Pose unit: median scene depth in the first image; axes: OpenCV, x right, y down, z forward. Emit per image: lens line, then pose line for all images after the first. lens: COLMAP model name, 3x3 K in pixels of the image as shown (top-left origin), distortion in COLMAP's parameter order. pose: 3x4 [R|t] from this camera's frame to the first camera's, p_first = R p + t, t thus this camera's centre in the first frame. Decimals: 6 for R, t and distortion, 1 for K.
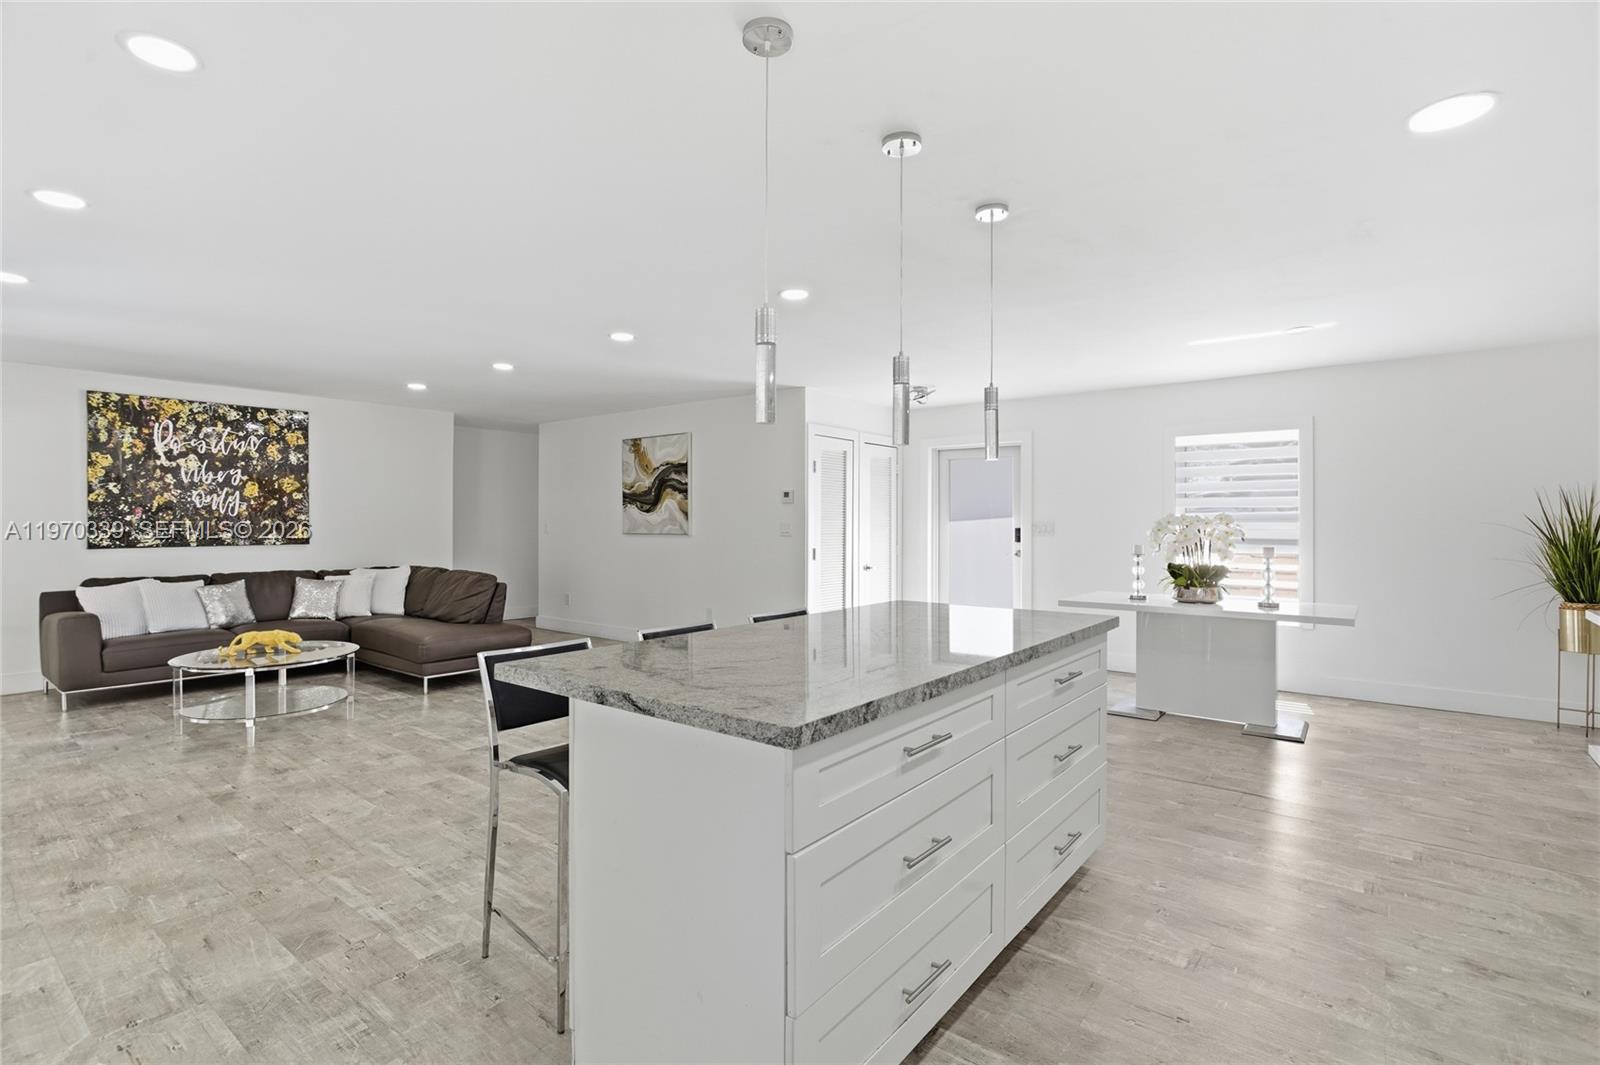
lens RADIAL K [[766.5, 0, 788.2], [0, 766.5, 524.5], [0, 0, 1]] dist [-0.010268, 0.001775]
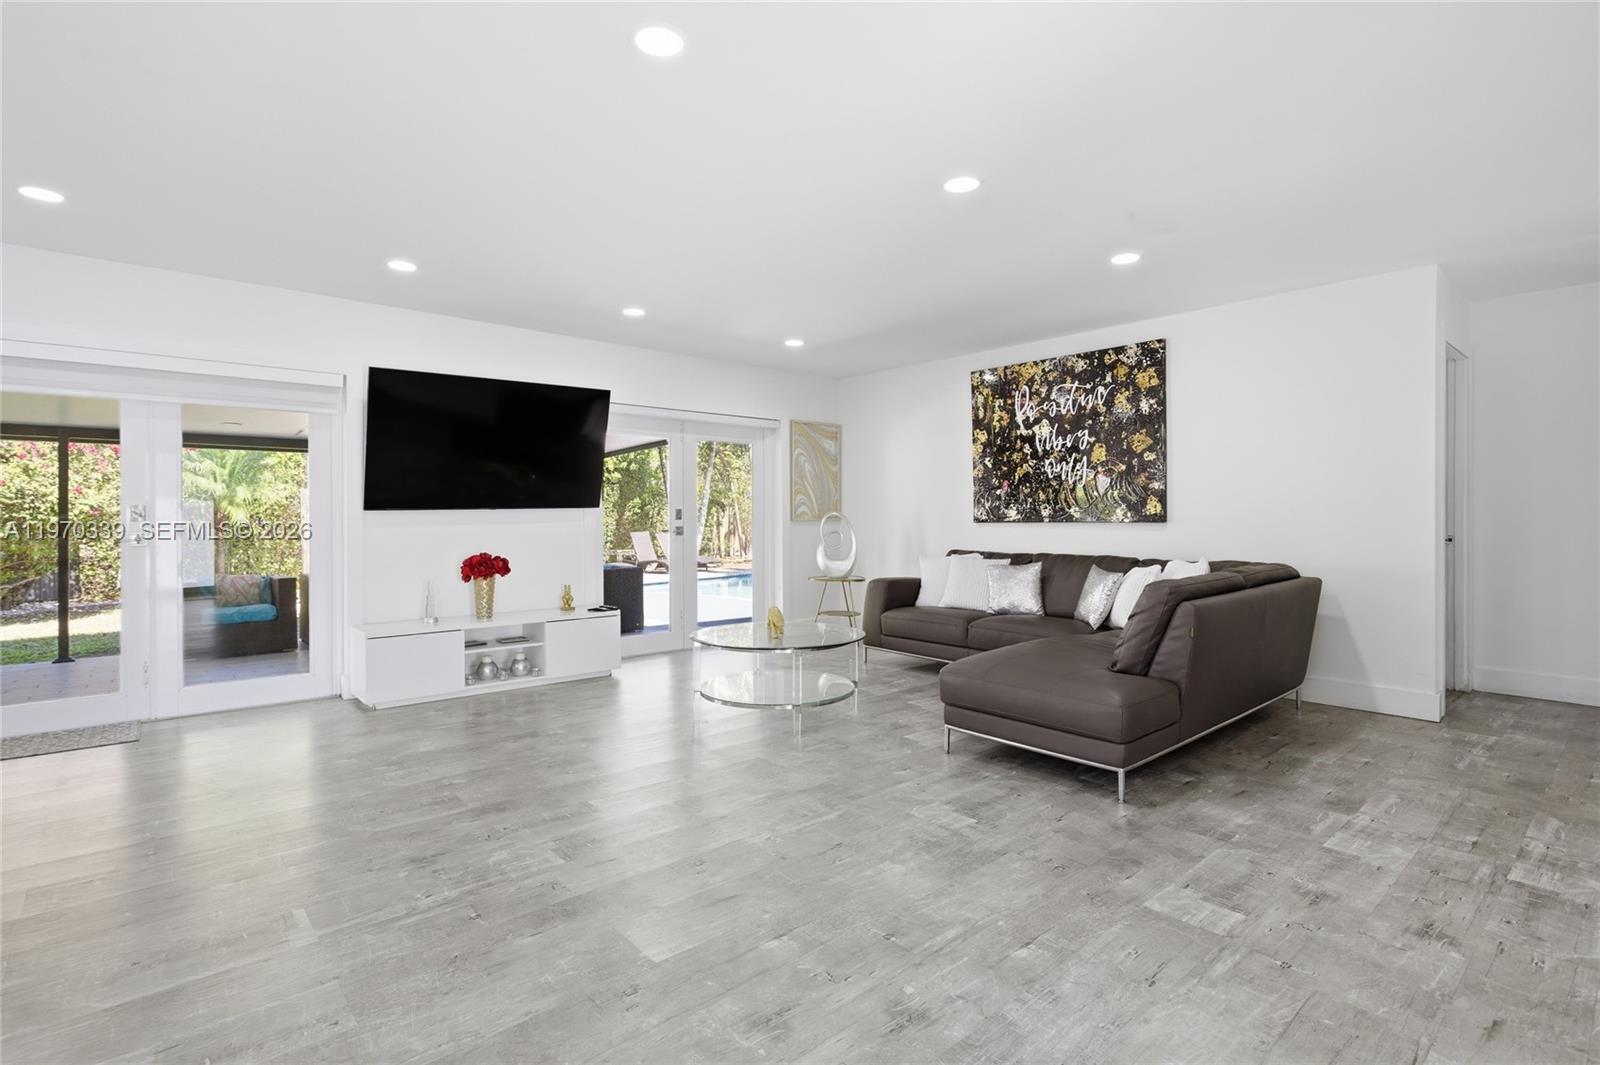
lens RADIAL K [[766.5, 0, 795.4], [0, 766.5, 517.4], [0, 0, 1]] dist [-0.010268, 0.001775]
pose [[-0.179021, 0.001274, -0.983844, 0.159337], [-0.001129, 0.999998, 0.001500, 0.022935], [0.983845, 0.001379, -0.179019, 0.900014]]
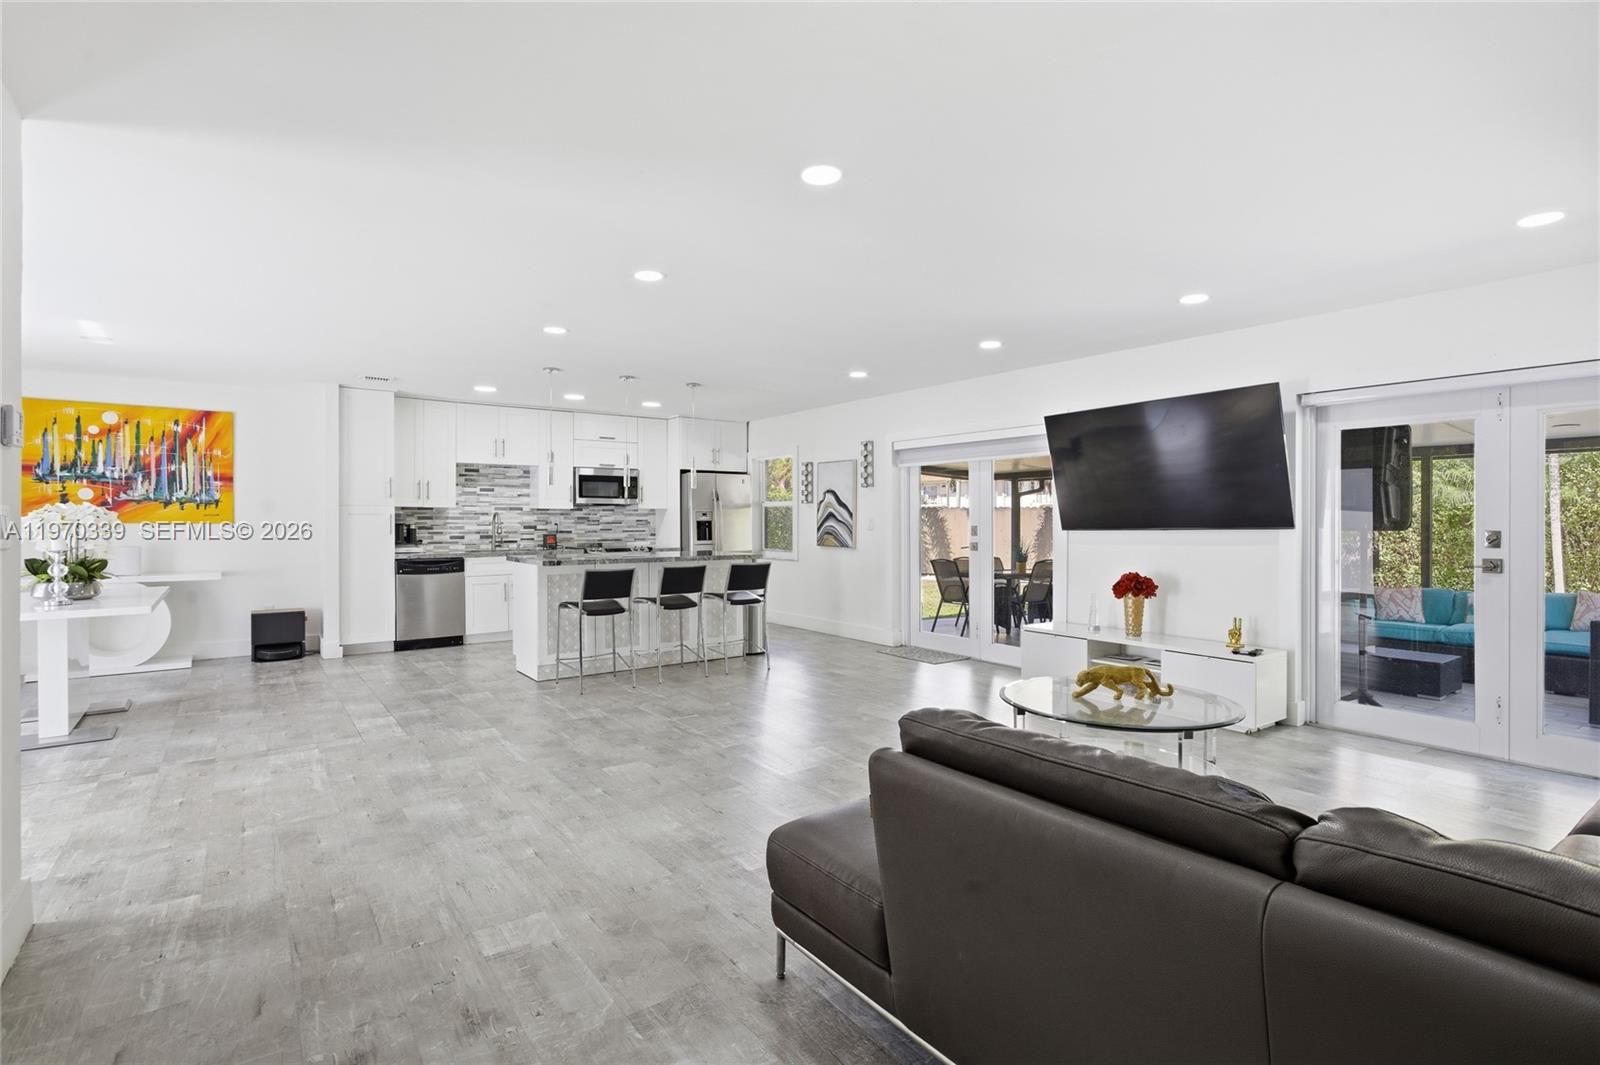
lens RADIAL K [[766.5, 0, 797.0], [0, 766.5, 525.1], [0, 0, 1]] dist [-0.010268, 0.001775]
pose [[-0.963665, -0.002453, 0.267102, -0.448391], [0.000869, 0.999924, 0.012318, -0.000601], [-0.267111, 0.012102, -0.963590, 1.338090]]
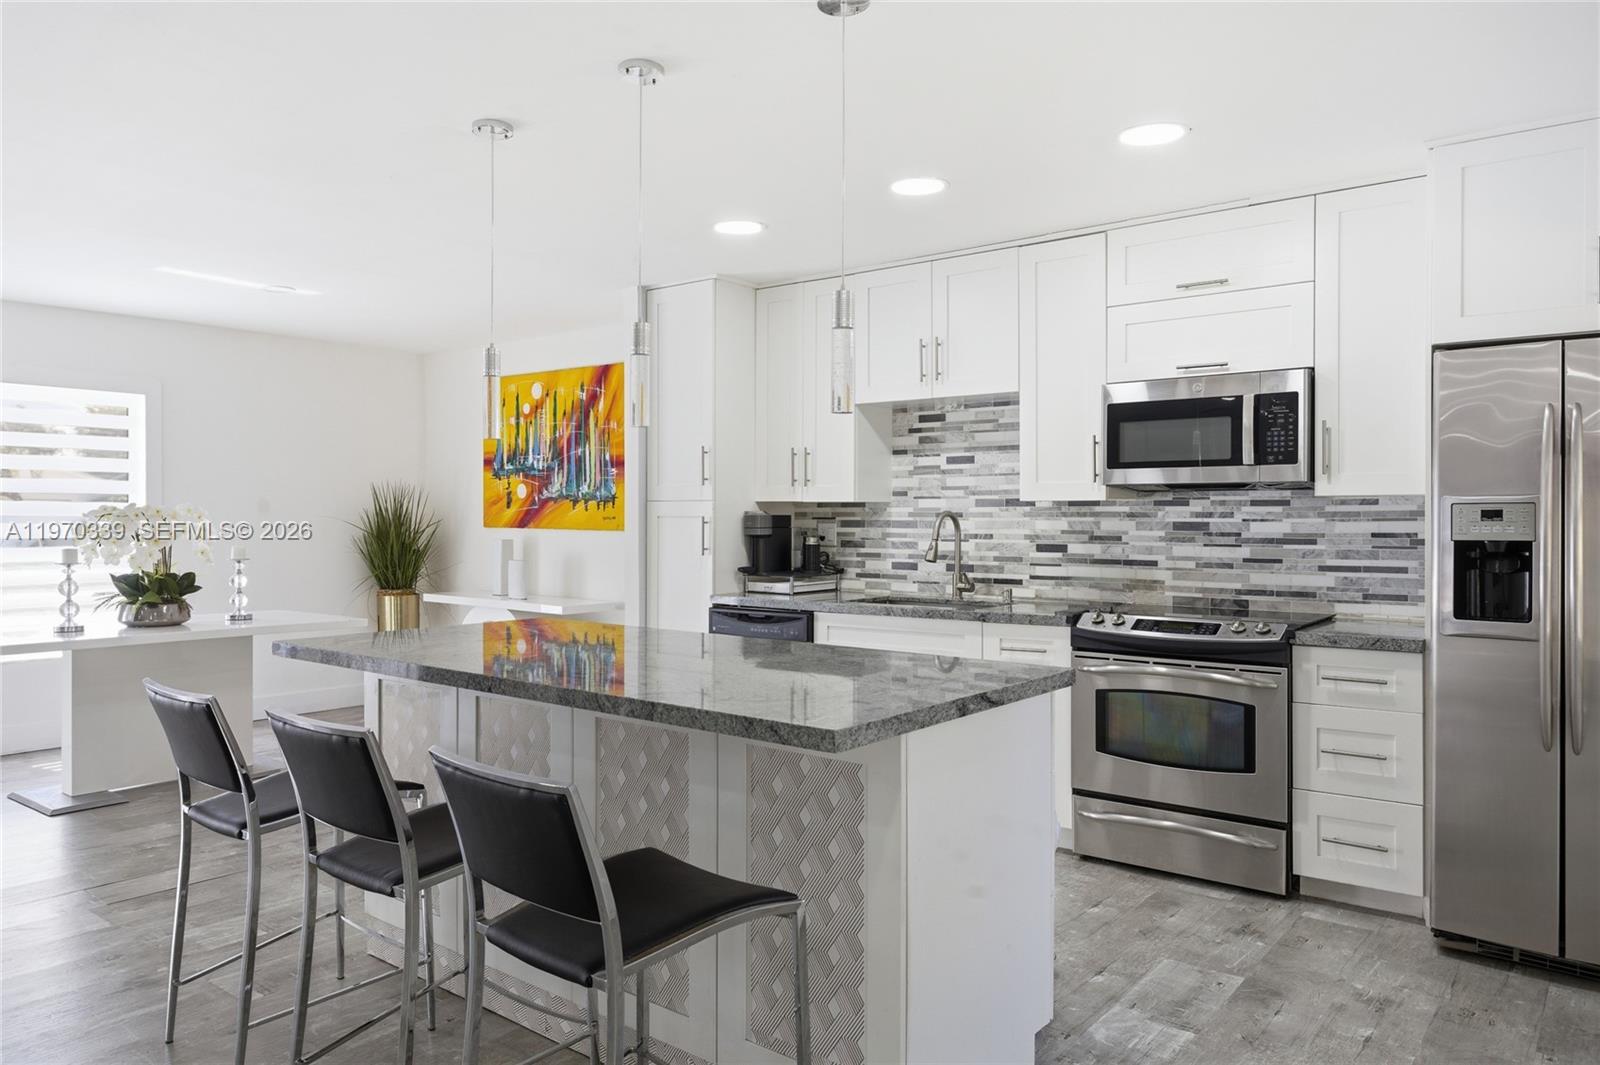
lens RADIAL K [[1046.8, 0, 796.3], [0, 1046.8, 529.2], [0, 0, 1]] dist [-0.011494, -0.001531]
pose [[-0.013483, -0.008847, 0.999870, -0.365167], [-0.000387, 0.999961, 0.008843, -0.000284], [-0.999909, -0.000268, -0.013486, 0.297243]]
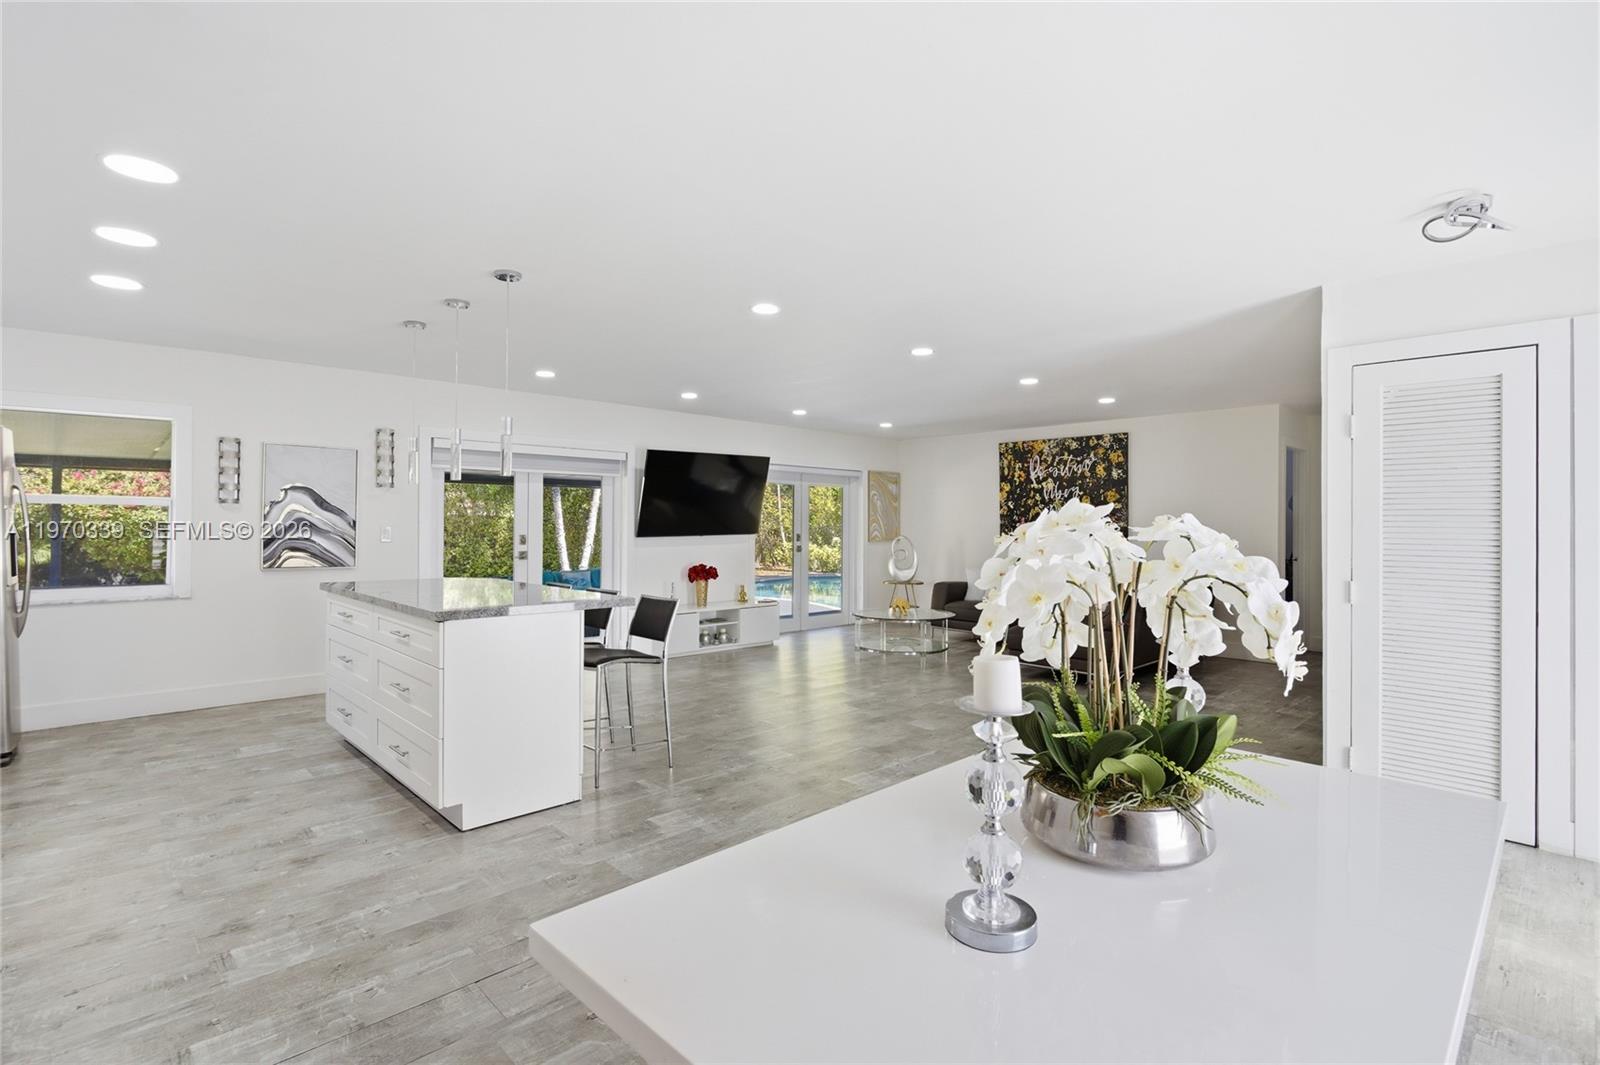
lens RADIAL K [[766.5, 0, 795.3], [0, 766.5, 521.0], [0, 0, 1]] dist [-0.010268, 0.001775]
pose [[-0.133741, -0.004701, -0.991005, 0.660543], [-0.009443, 0.999949, -0.003469, -0.006446], [0.990971, 0.008894, -0.133778, 0.753995]]
